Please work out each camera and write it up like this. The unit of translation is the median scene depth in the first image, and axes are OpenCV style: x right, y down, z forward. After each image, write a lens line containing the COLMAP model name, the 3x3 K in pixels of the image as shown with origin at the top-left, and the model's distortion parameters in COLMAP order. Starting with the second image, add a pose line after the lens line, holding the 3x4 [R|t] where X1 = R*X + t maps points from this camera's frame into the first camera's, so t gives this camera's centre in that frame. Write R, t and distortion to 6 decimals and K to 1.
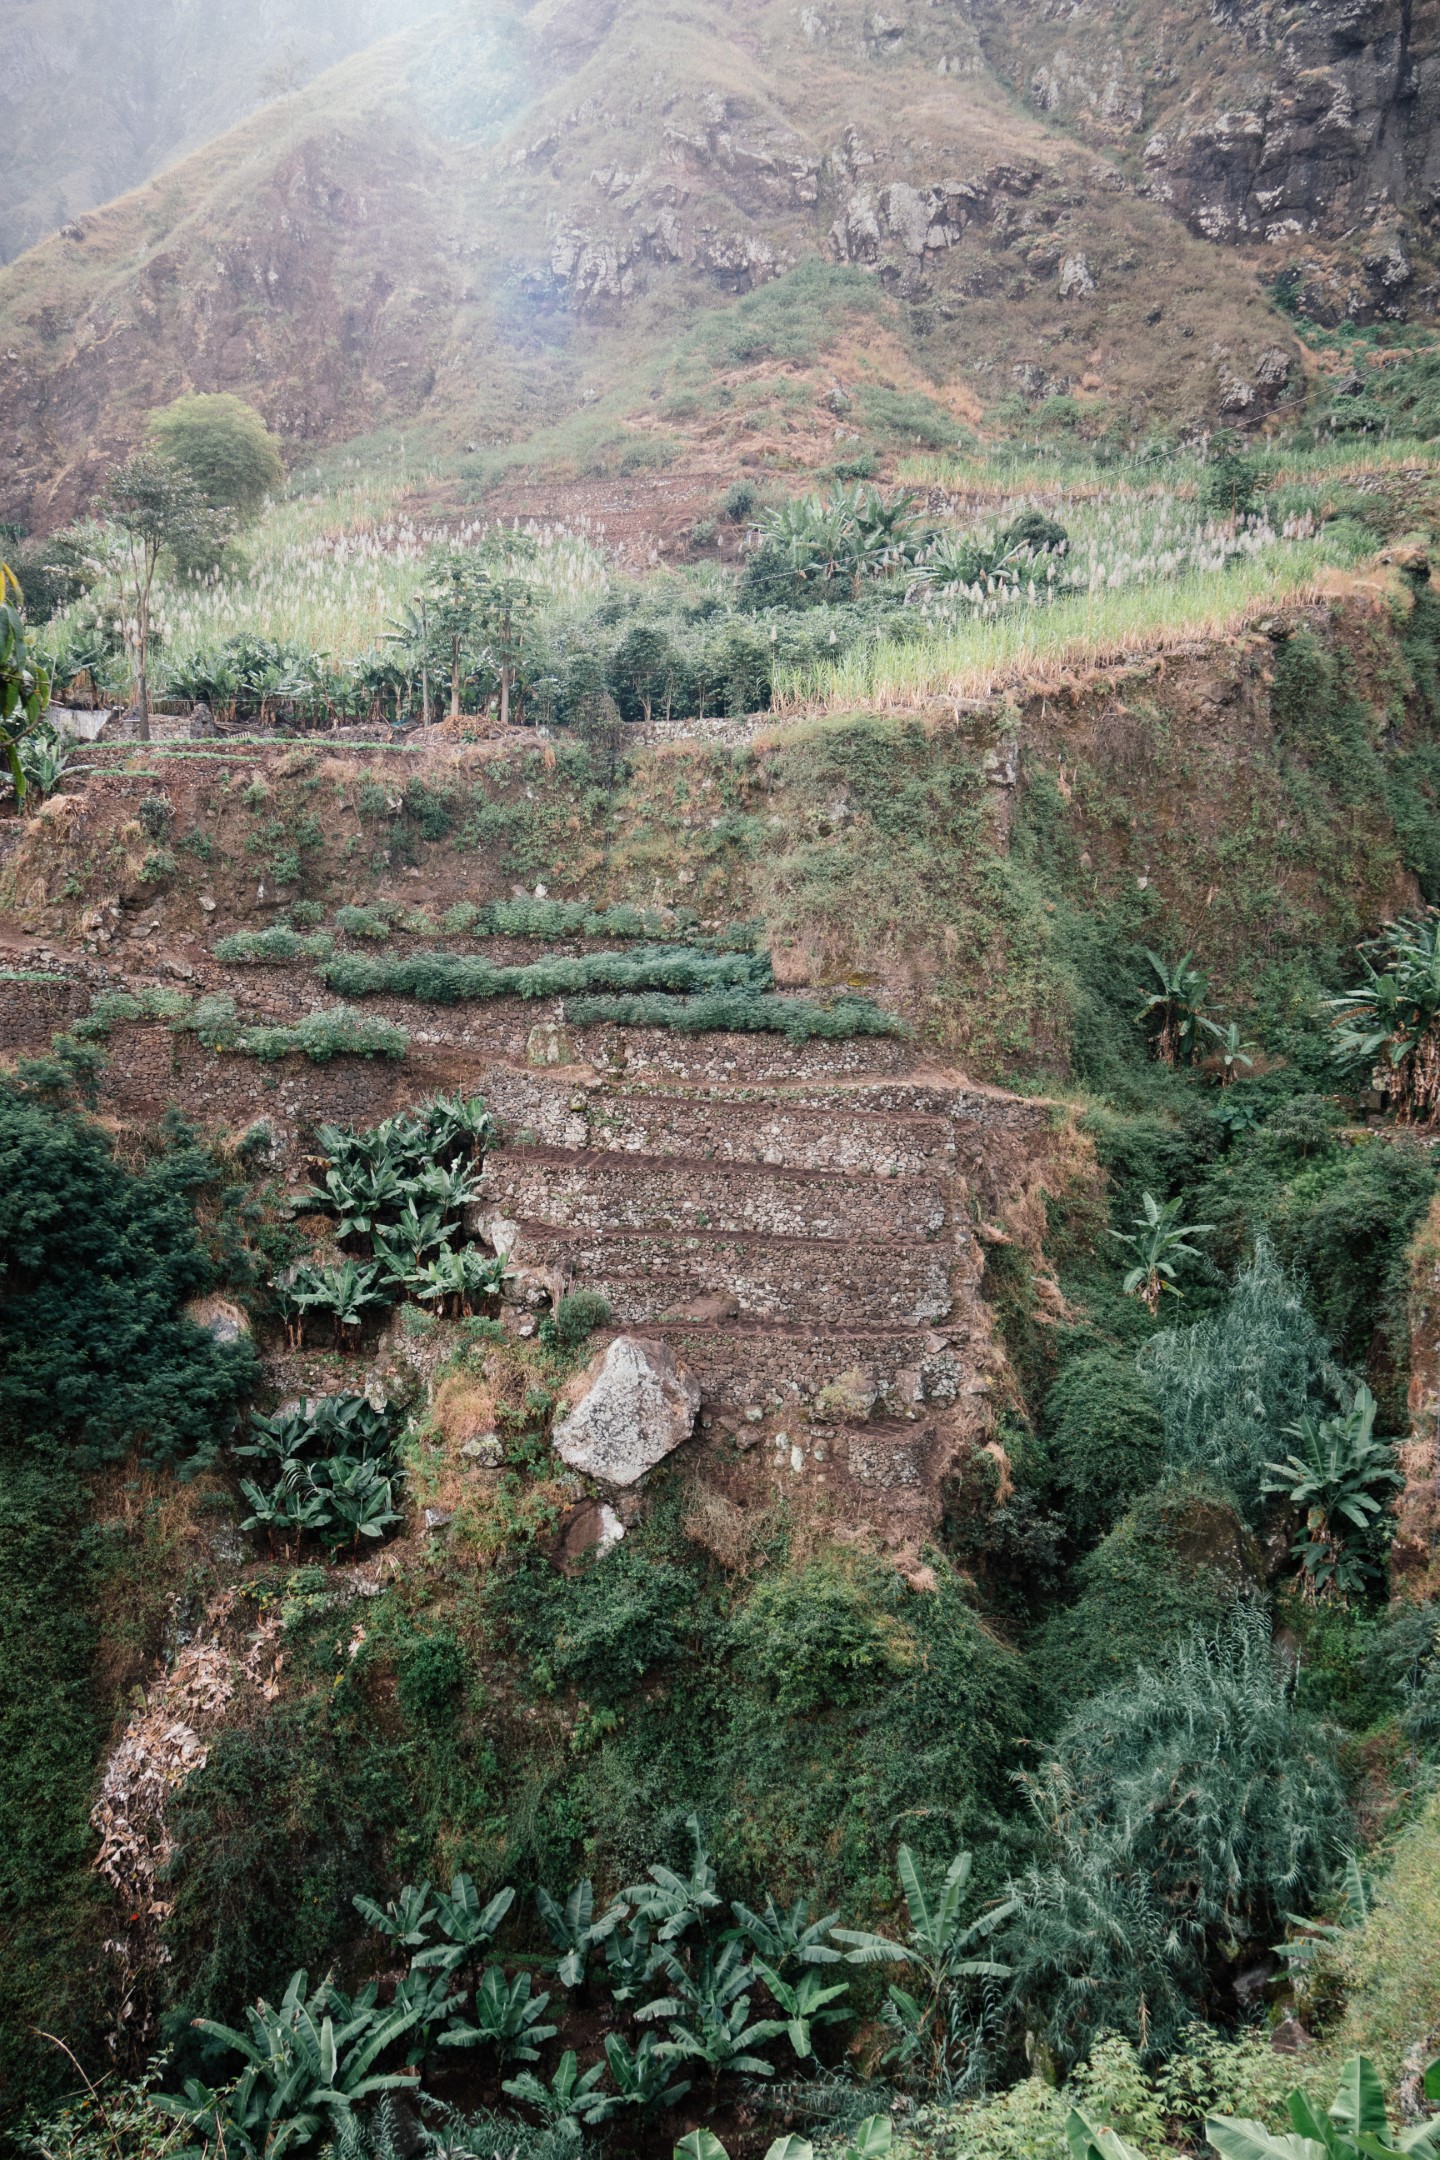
lens RADIAL K [[1850.5, 0, 716.8], [0, 1850.5, 1077.5], [0, 0, 1]] dist [-0.052385, 0.020596]
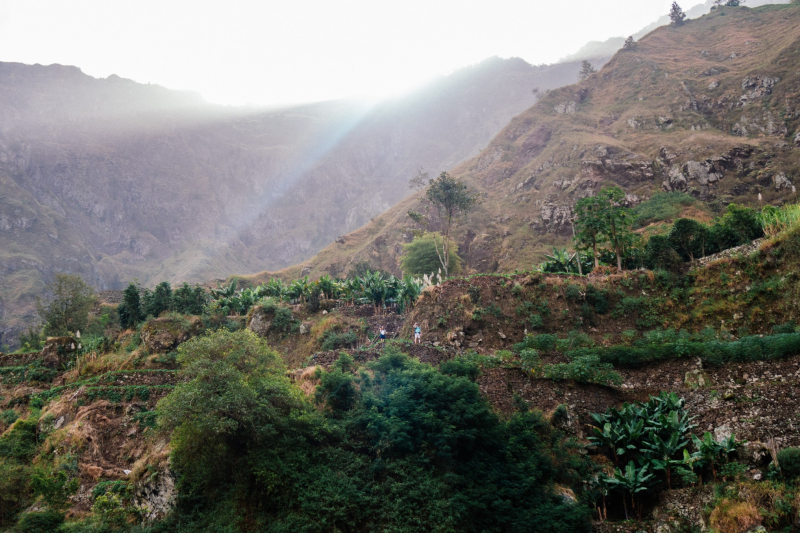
lens RADIAL K [[824.3, 0, 401.3], [0, 824.3, 267.2], [0, 0, 1]] dist [-0.014881, 0.000000]
pose [[0.975051, -0.126687, -0.182282, -0.087507], [0.029910, 0.888644, -0.457622, 0.101486], [0.219958, 0.440753, 0.870262, 0.069894]]
